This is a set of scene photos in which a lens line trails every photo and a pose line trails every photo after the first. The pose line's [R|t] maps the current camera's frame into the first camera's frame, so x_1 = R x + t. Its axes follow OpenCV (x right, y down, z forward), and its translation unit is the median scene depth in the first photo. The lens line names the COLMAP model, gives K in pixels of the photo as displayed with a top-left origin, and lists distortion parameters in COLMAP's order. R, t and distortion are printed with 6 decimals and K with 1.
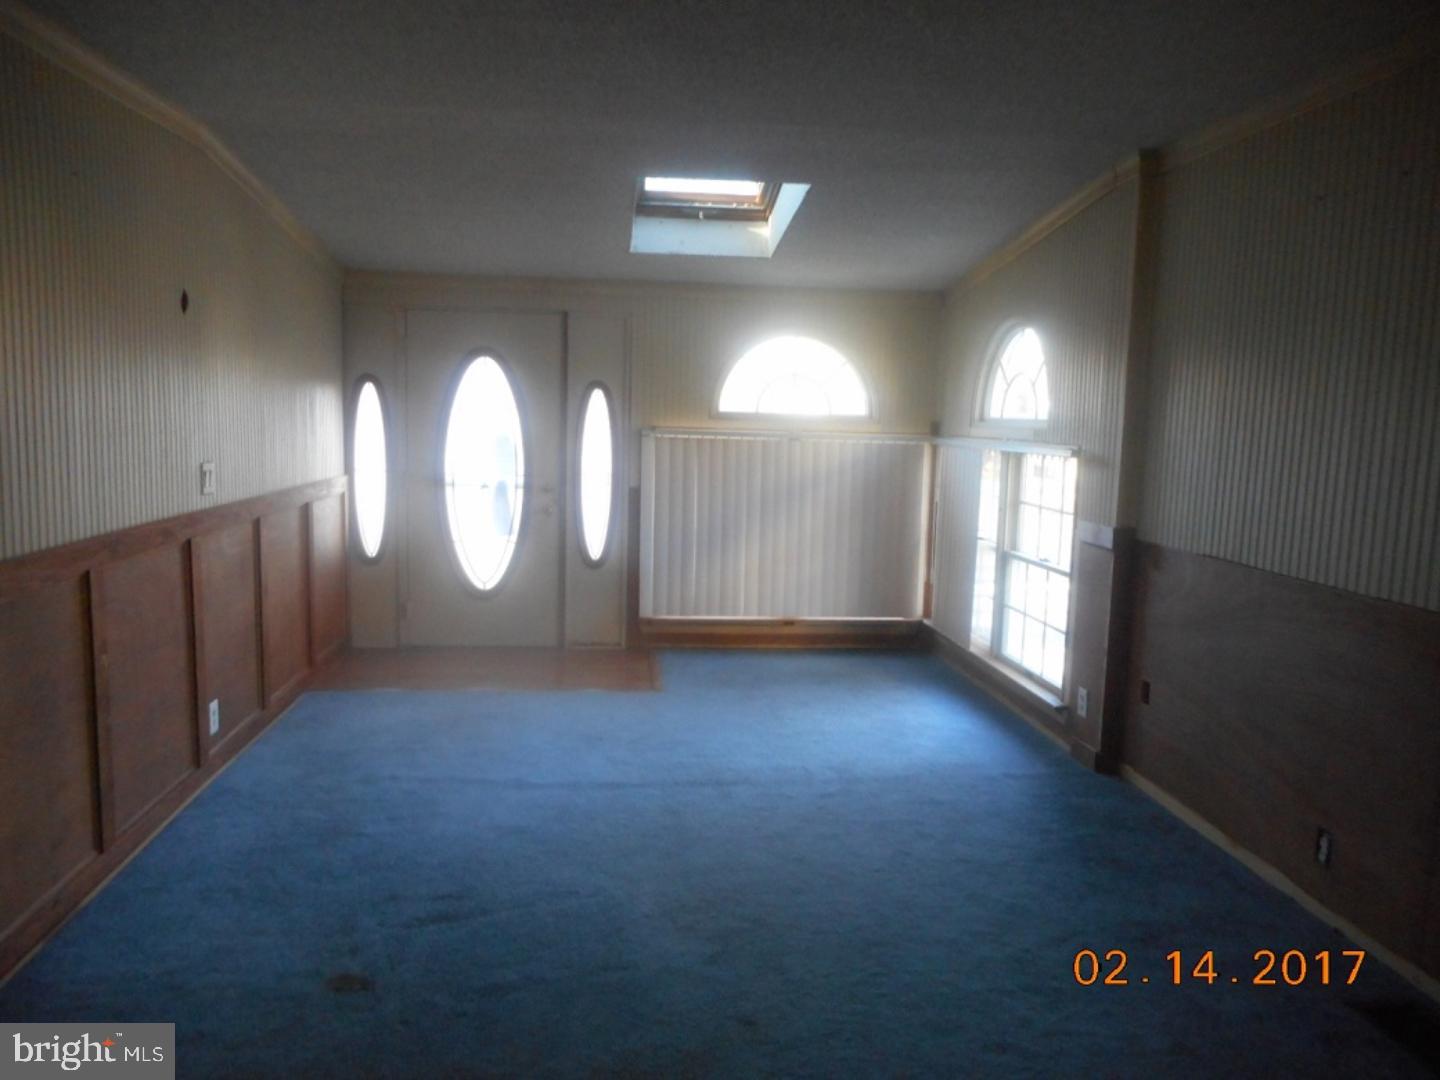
lens RADIAL K [[1063.3, 0, 725.1], [0, 1063.3, 538.4], [0, 0, 1]] dist [0.002429, 0.001148]
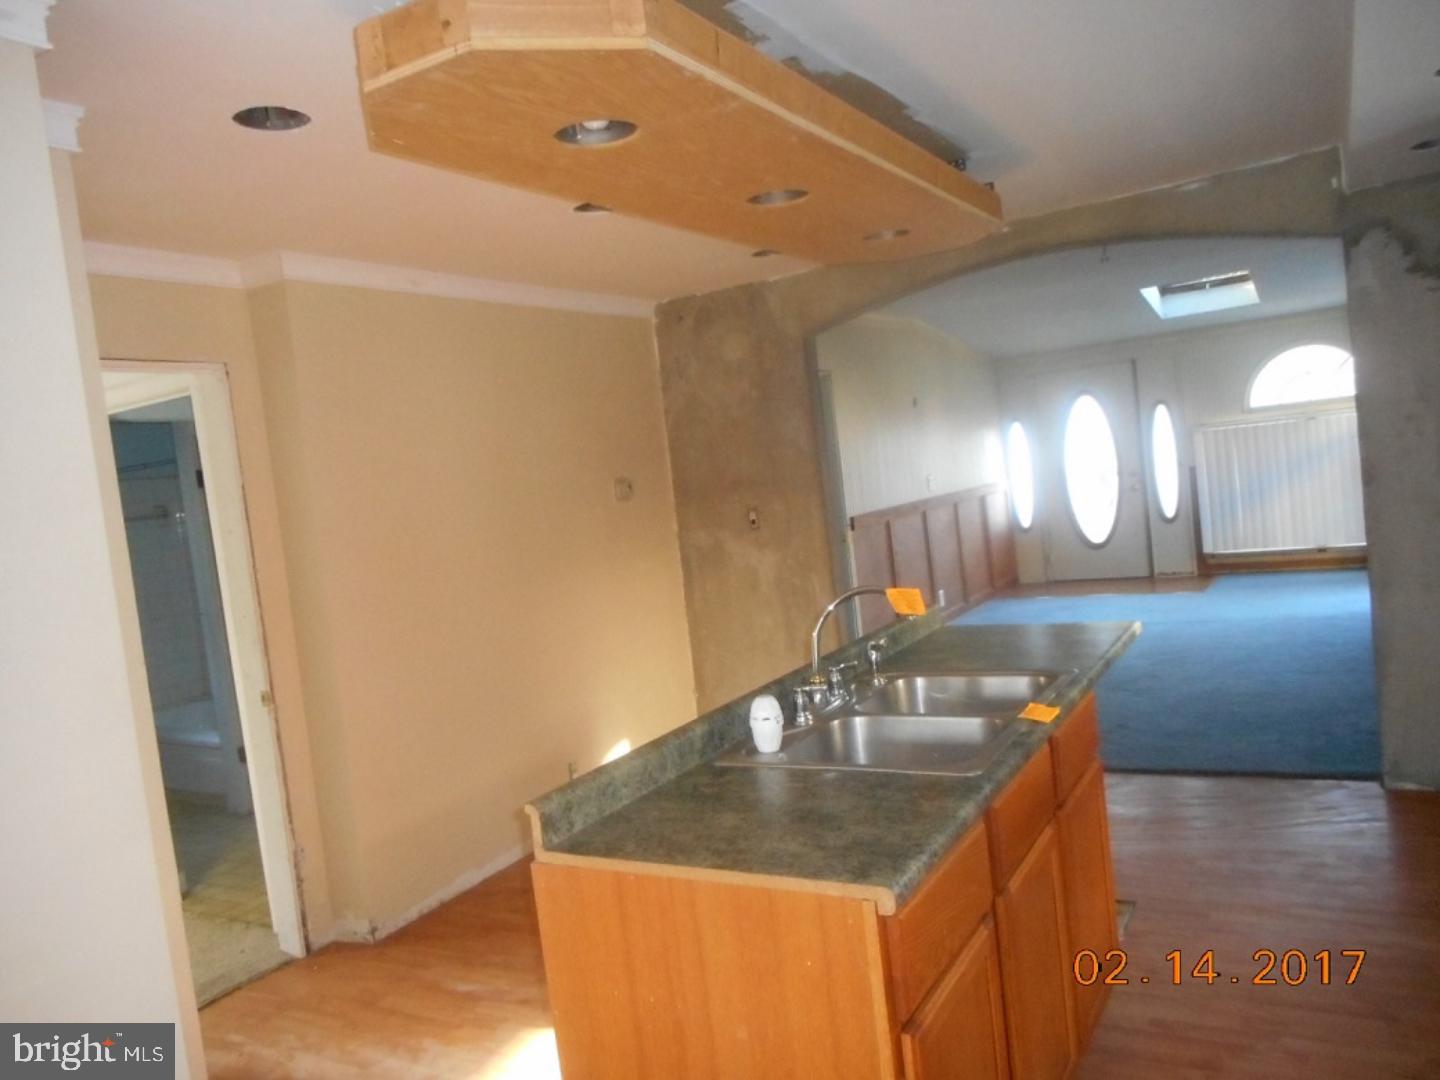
lens RADIAL K [[1063.3, 0, 723.7], [0, 1063.3, 539.3], [0, 0, 1]] dist [0.002429, 0.001148]
pose [[0.790075, -0.079818, -0.607792, 0.298828], [0.066876, 0.996792, -0.043971, 0.076930], [0.609352, -0.005906, 0.792878, -0.595951]]
